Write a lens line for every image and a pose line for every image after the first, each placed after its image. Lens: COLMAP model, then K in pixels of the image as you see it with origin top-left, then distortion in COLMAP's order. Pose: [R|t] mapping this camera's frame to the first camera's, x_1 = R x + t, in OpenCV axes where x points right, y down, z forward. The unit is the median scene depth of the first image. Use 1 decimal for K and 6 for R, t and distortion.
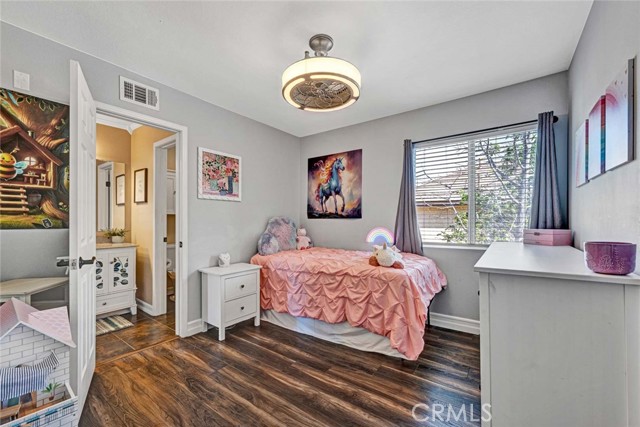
lens RADIAL K [[260.6, 0, 320.6], [0, 260.6, 216.9], [0, 0, 1]] dist [0.000860, -0.000271]
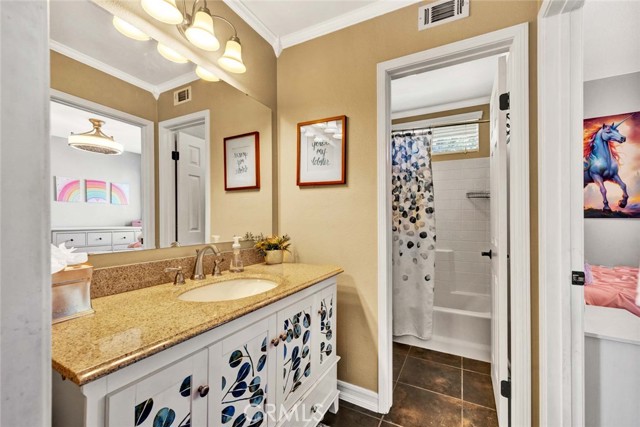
lens RADIAL K [[260.6, 0, 316.8], [0, 260.6, 216.0], [0, 0, 1]] dist [0.000860, -0.000271]
pose [[0.990084, 0.009132, 0.140183, -0.748659], [-0.009949, 0.999937, 0.005133, 0.005014], [-0.140127, -0.006477, 0.990112, 0.478062]]
